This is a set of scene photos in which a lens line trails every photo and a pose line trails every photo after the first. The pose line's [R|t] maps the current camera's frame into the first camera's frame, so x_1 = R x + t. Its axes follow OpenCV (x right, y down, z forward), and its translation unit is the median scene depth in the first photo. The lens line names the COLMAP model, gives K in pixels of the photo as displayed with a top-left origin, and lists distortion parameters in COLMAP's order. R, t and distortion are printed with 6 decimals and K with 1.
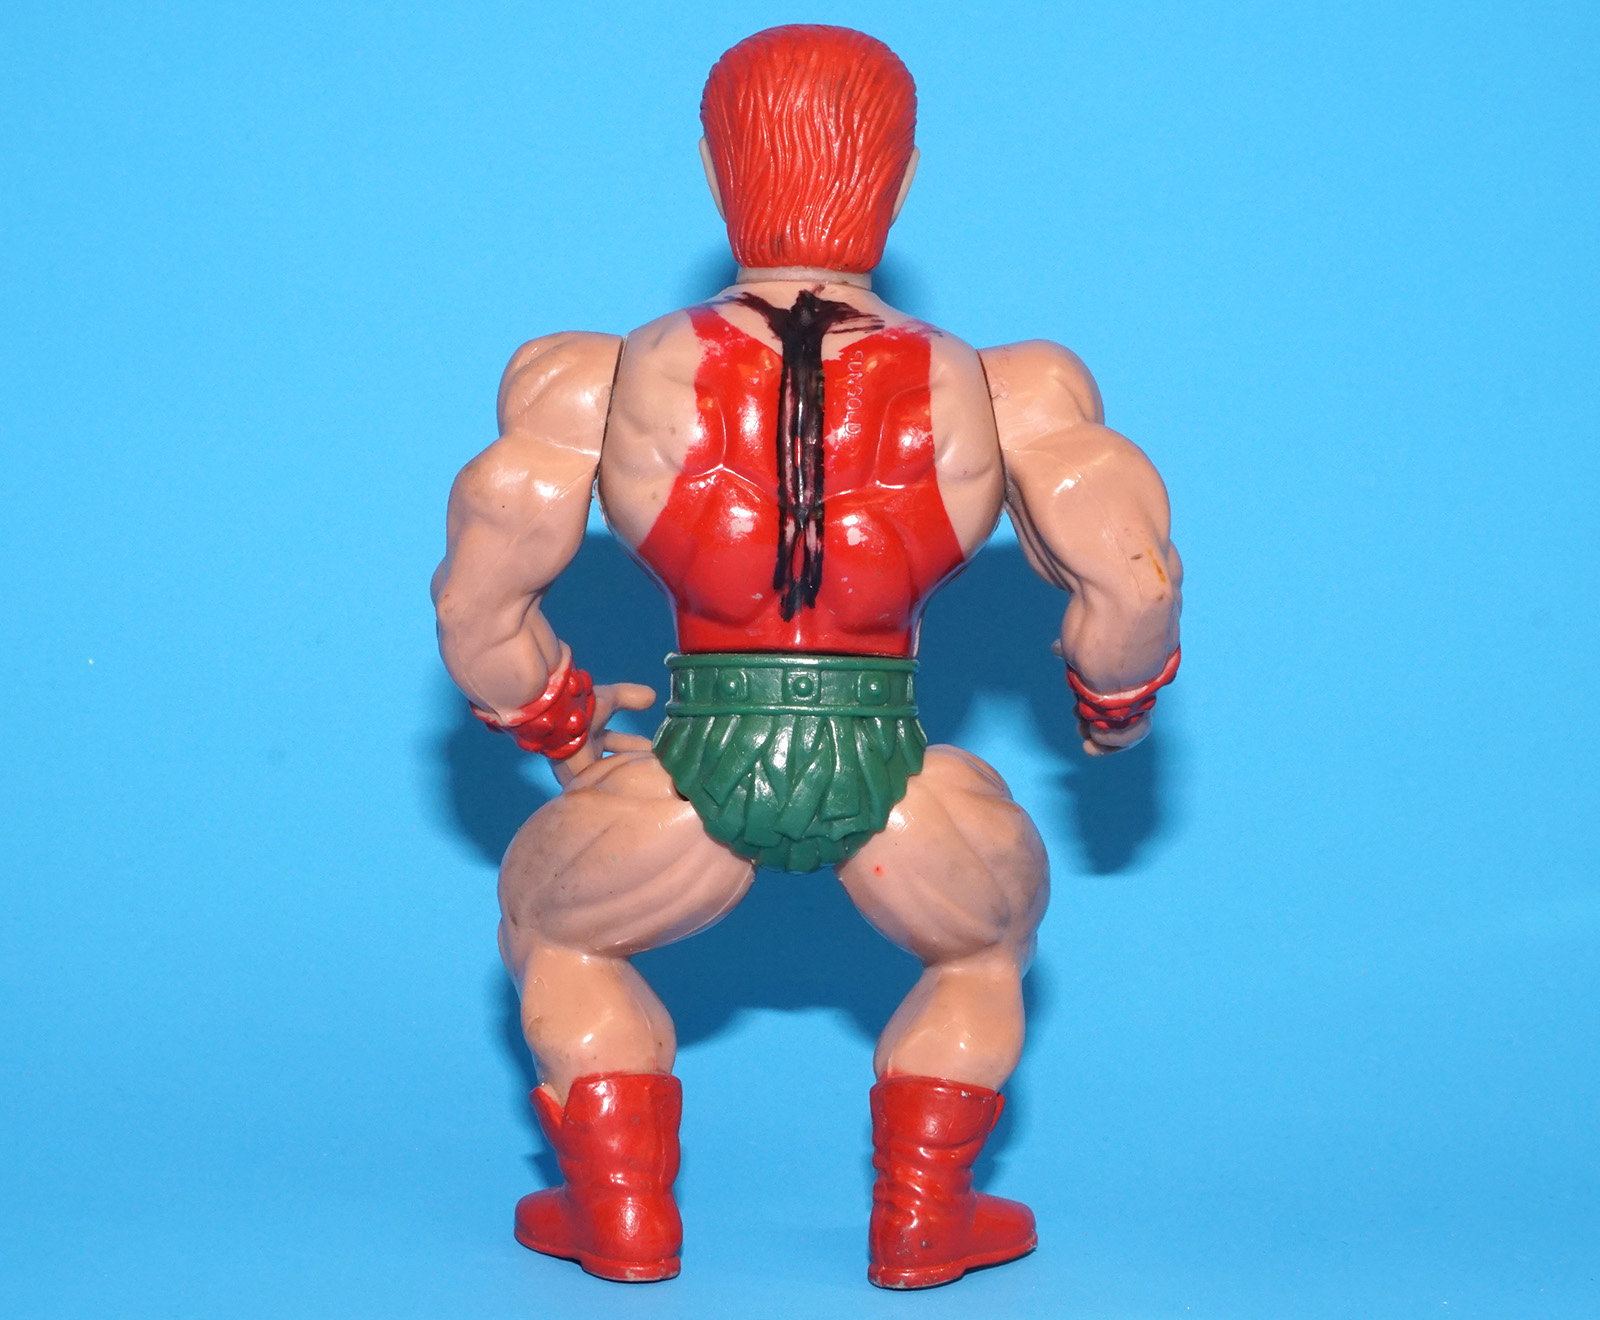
lens RADIAL K [[3966.0, 0, 799.0], [0, 3966.0, 657.5], [0, 0, 1]] dist [0.130083, 0.000000]
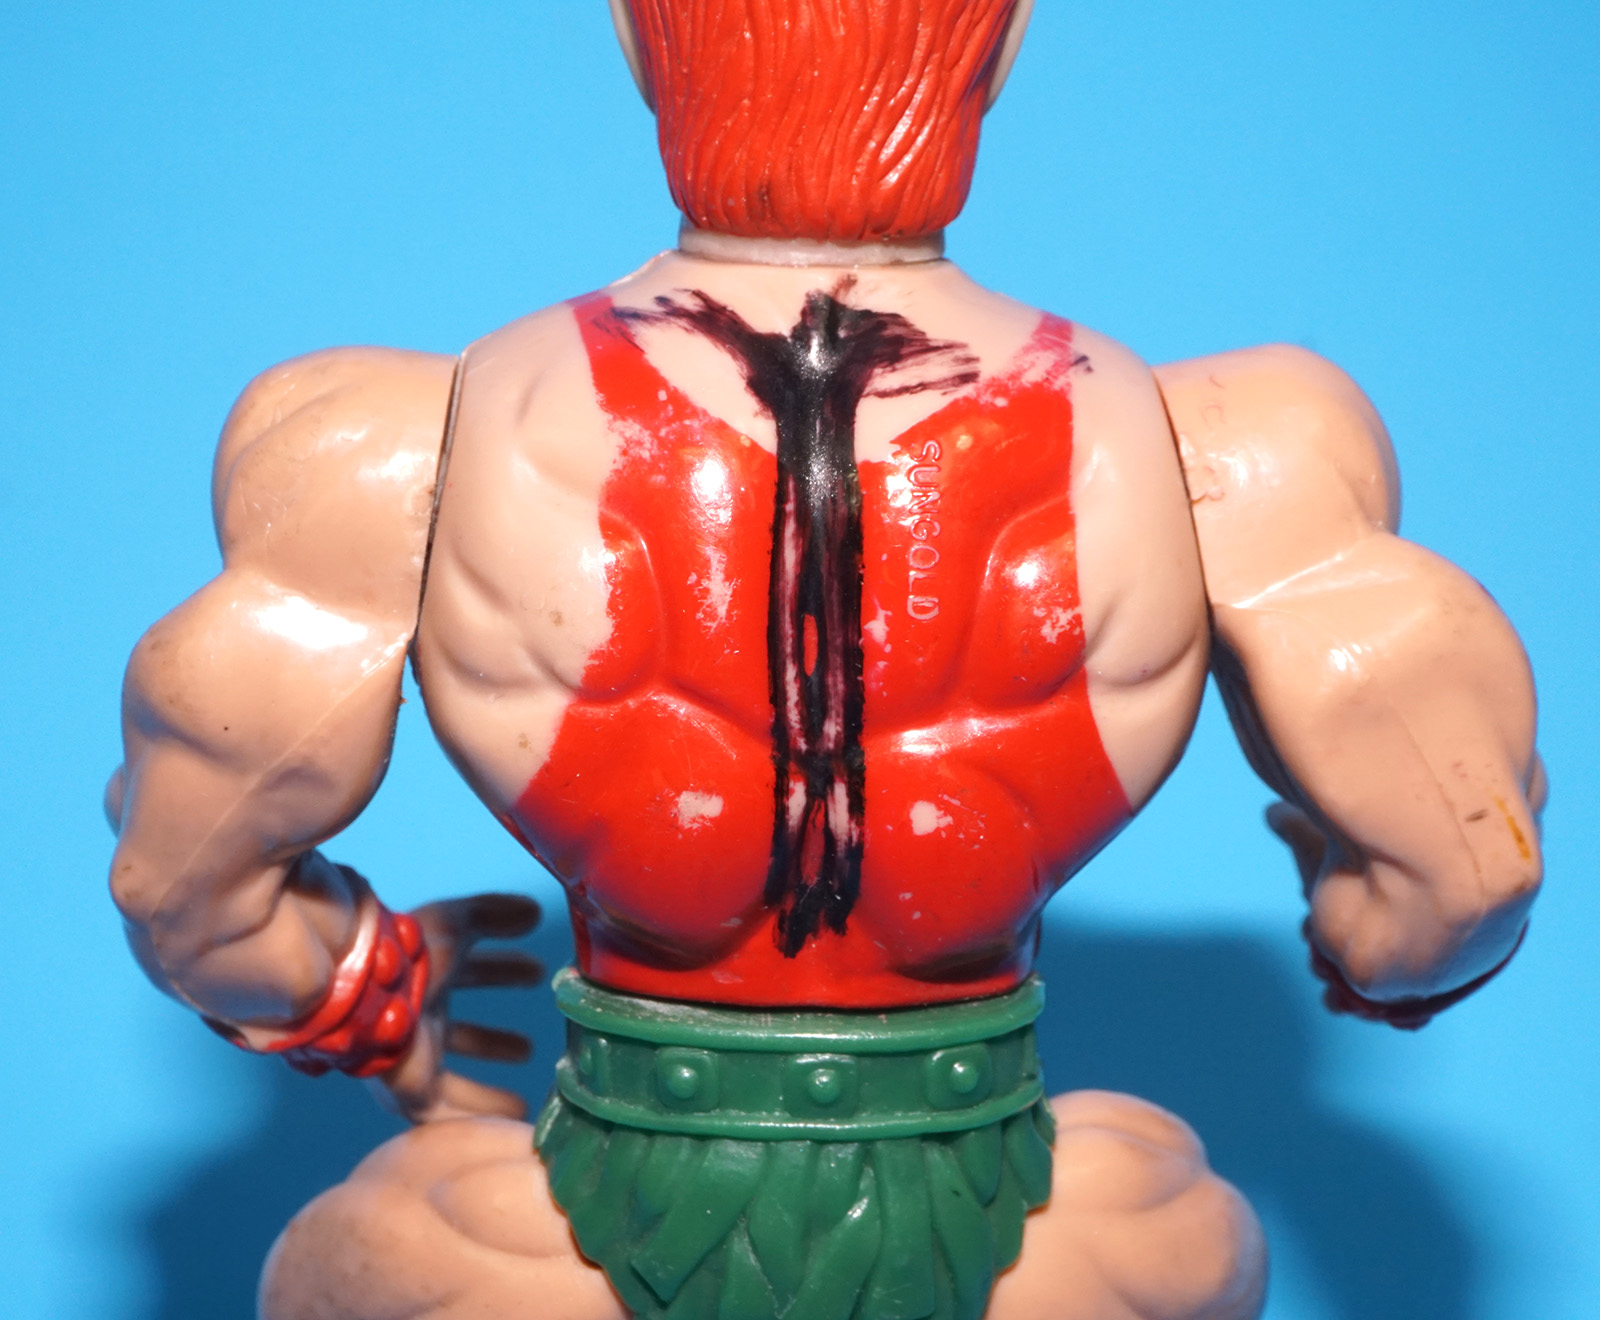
lens RADIAL K [[3966.0, 0, 802.1], [0, 3966.0, 663.6], [0, 0, 1]] dist [0.130083, 0.000000]
pose [[0.999804, -0.014254, 0.013776, -0.008117], [0.010914, 0.975956, 0.217694, -0.157055], [-0.016548, -0.217501, 0.975920, 0.510639]]
